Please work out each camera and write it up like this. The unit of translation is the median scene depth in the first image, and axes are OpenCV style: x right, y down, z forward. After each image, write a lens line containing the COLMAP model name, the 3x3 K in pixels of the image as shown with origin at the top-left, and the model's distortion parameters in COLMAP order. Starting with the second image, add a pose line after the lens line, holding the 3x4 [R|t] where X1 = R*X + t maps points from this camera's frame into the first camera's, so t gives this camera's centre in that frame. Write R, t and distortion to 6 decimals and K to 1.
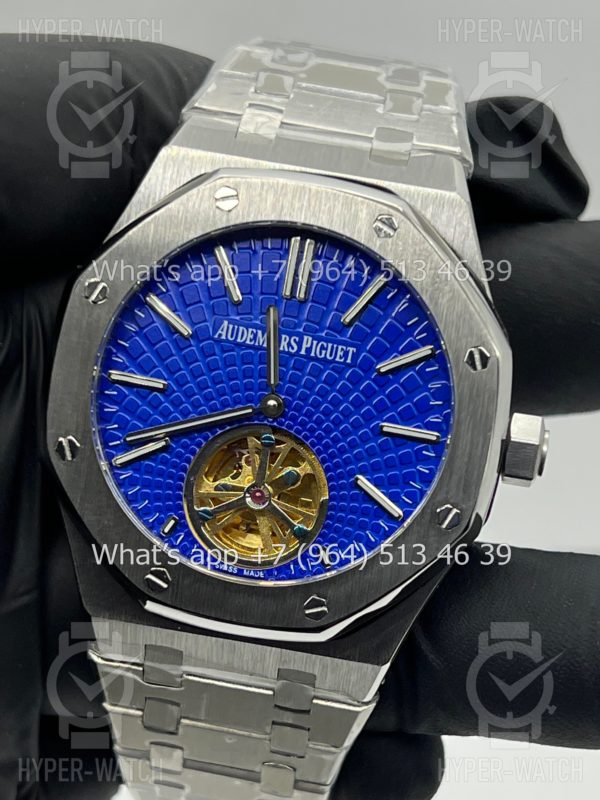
lens RADIAL K [[1948.0, 0, 290.6], [0, 1948.0, 458.3], [0, 0, 1]] dist [0.295525, 0.000000]
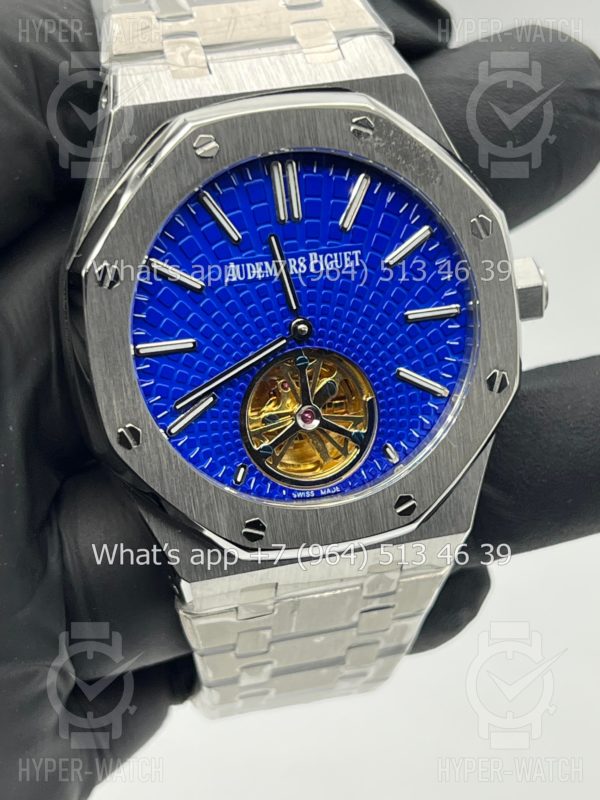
lens RADIAL K [[1948.0, 0, 298.2], [0, 1948.0, 397.9], [0, 0, 1]] dist [0.295525, 0.000000]
pose [[0.911457, -0.322571, 0.255330, -0.278948], [0.283631, 0.942279, 0.177943, -0.173164], [-0.297991, -0.089768, 0.950338, 0.037827]]
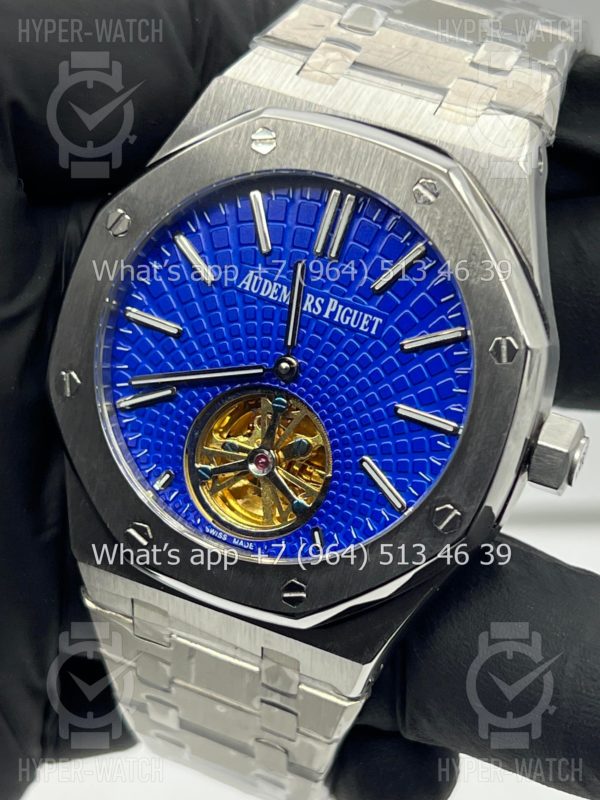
lens RADIAL K [[1948.0, 0, 286.2], [0, 1948.0, 422.5], [0, 0, 1]] dist [0.295525, 0.000000]
pose [[0.967709, 0.143842, -0.207001, 0.185658], [-0.134668, 0.989202, 0.057822, -0.055110], [0.213084, -0.028079, 0.976630, 0.093843]]
